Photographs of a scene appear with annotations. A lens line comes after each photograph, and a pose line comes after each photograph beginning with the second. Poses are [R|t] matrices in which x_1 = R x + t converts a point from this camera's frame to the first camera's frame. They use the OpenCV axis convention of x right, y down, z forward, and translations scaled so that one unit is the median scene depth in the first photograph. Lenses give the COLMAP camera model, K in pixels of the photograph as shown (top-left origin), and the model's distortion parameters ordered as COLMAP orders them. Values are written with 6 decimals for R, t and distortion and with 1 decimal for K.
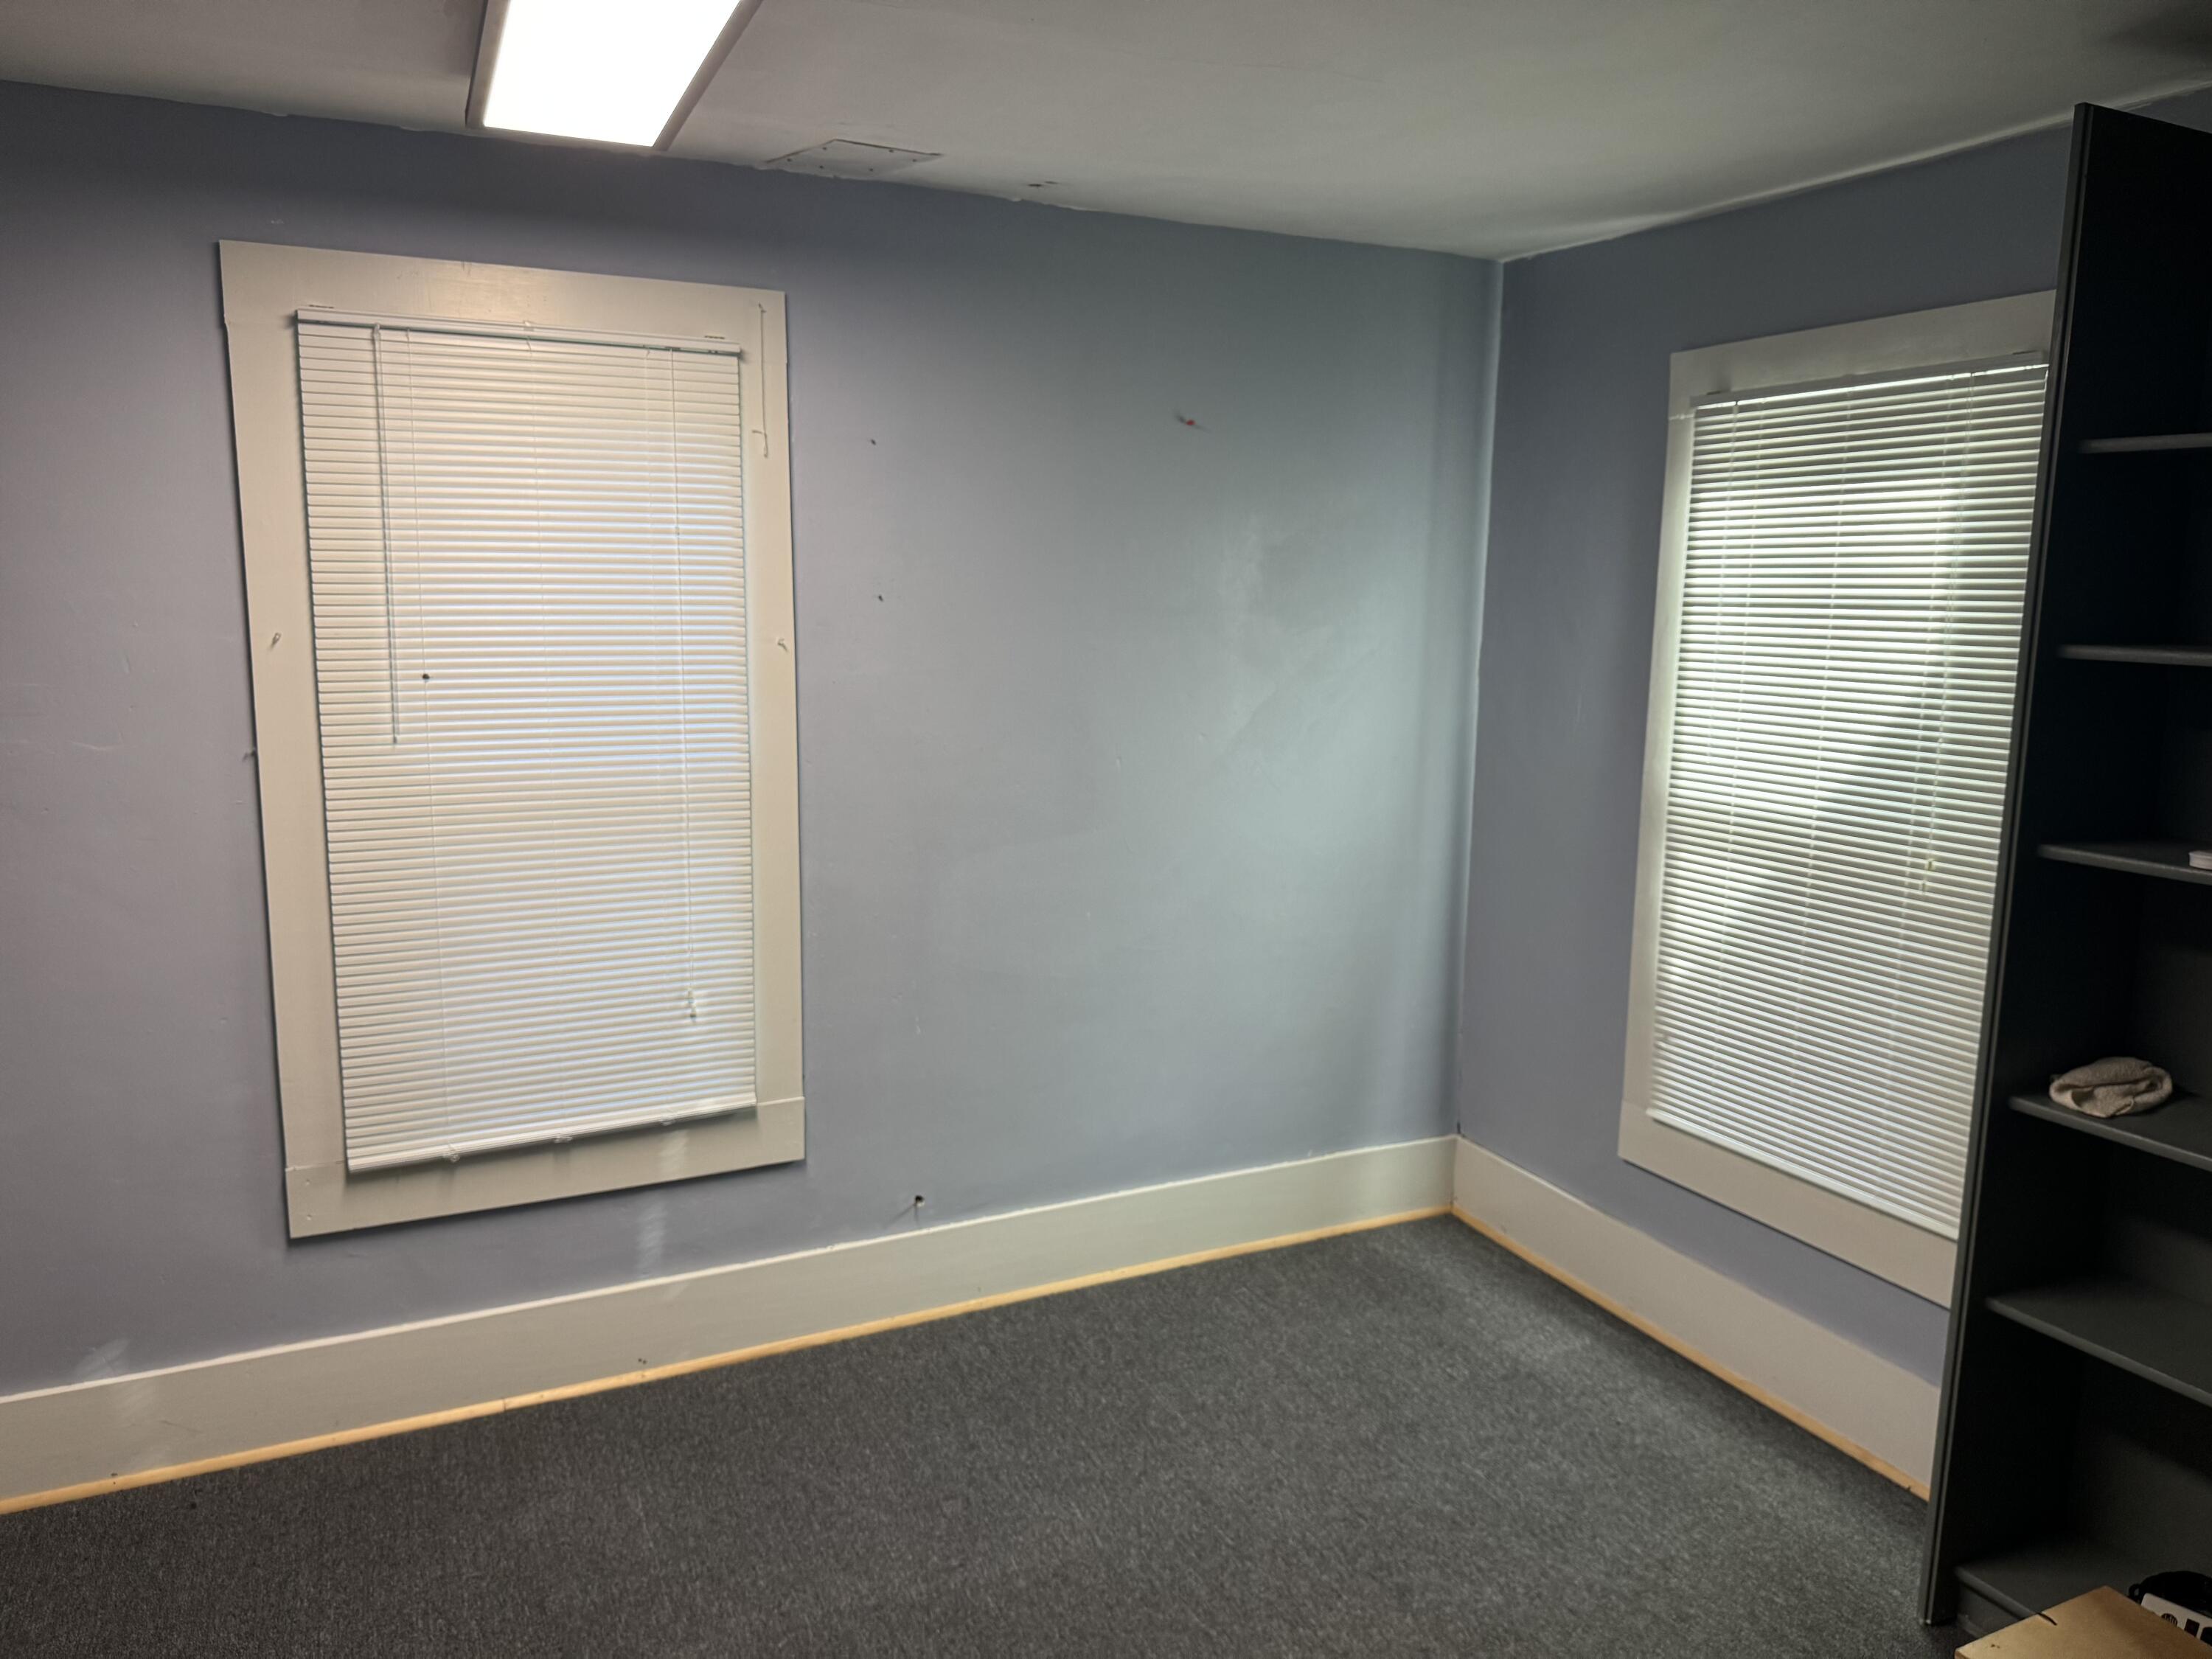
lens RADIAL K [[1565.5, 0, 1101.0], [0, 1565.5, 828.2], [0, 0, 1]] dist [0.001147, -0.003850]
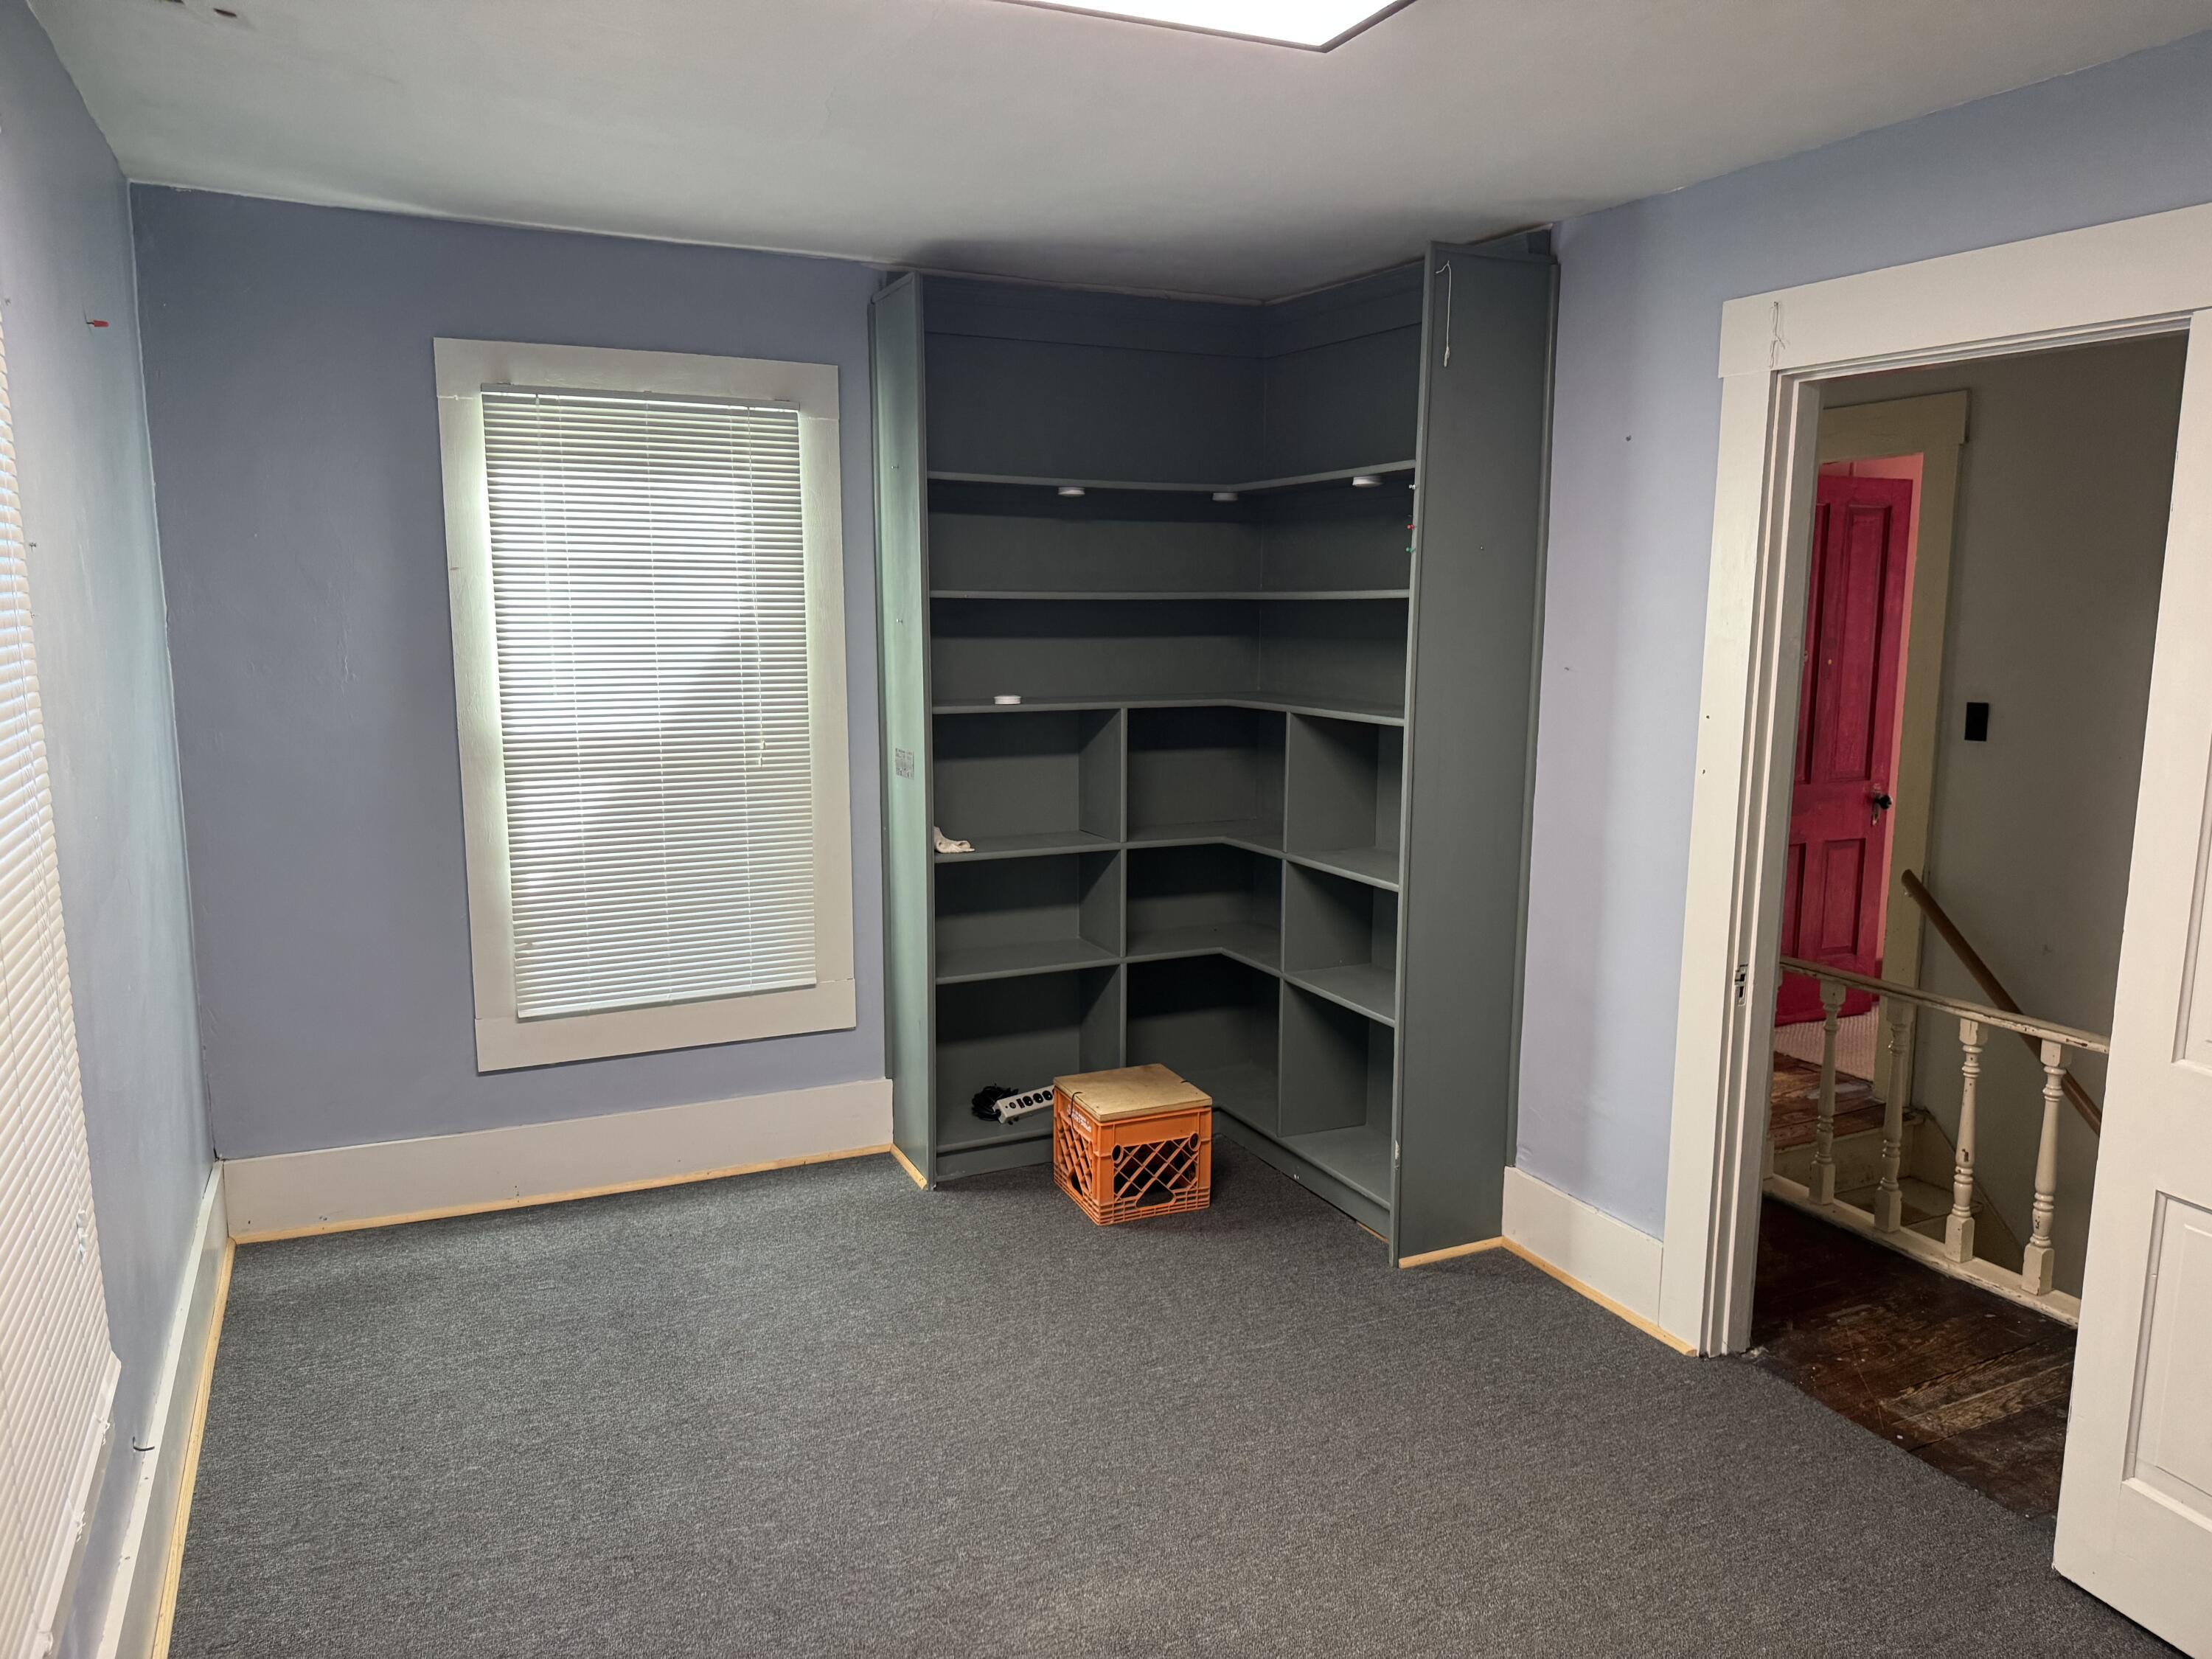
lens RADIAL K [[1565.5, 0, 1104.8], [0, 1565.5, 832.1], [0, 0, 1]] dist [0.001147, -0.003850]
pose [[0.010742, -0.154753, 0.987895, -0.814373], [0.148691, 0.977215, 0.151464, -0.062780], [-0.988825, 0.145264, 0.033508, 0.573866]]
